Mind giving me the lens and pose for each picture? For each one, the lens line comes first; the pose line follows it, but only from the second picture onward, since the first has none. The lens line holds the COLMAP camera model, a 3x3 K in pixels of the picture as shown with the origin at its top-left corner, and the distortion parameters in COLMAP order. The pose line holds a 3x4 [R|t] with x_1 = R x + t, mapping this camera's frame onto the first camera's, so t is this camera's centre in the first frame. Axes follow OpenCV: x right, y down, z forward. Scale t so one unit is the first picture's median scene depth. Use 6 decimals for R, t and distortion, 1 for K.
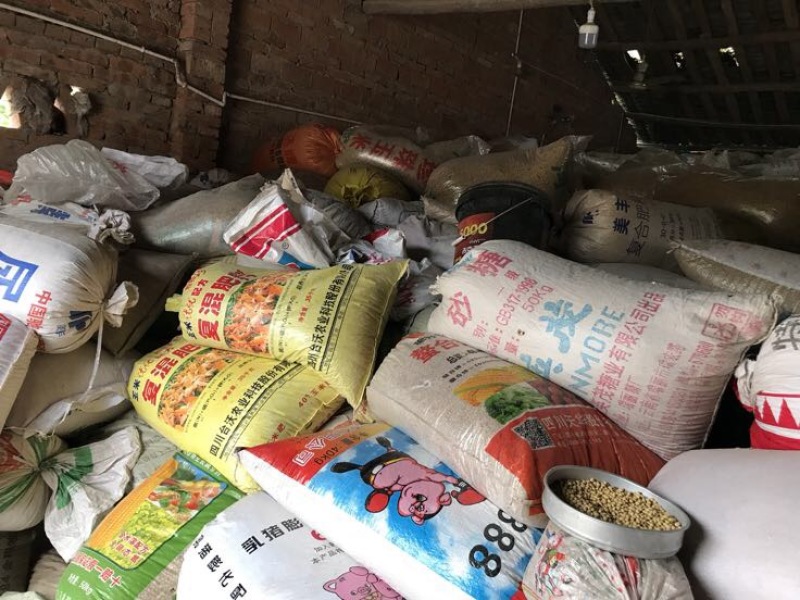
lens RADIAL K [[657.5, 0, 400.0], [0, 657.5, 300.0], [0, 0, 1]] dist [0.017119, -0.013894]
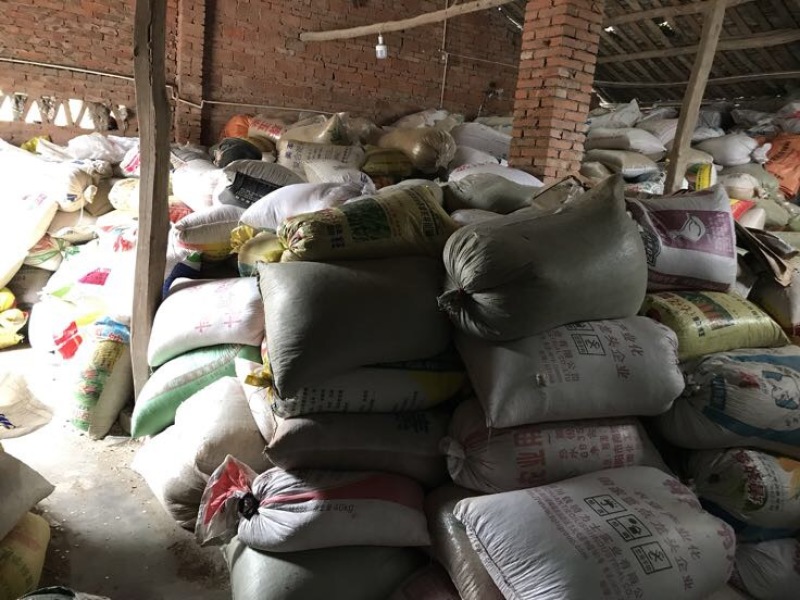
lens RADIAL K [[657.5, 0, 400.0], [0, 657.5, 300.0], [0, 0, 1]] dist [0.017119, -0.013894]
pose [[0.963614, 0.002156, -0.267288, 0.716368], [0.006763, 0.999451, 0.032444, 0.171302], [0.267211, -0.033071, 0.963070, -0.595243]]
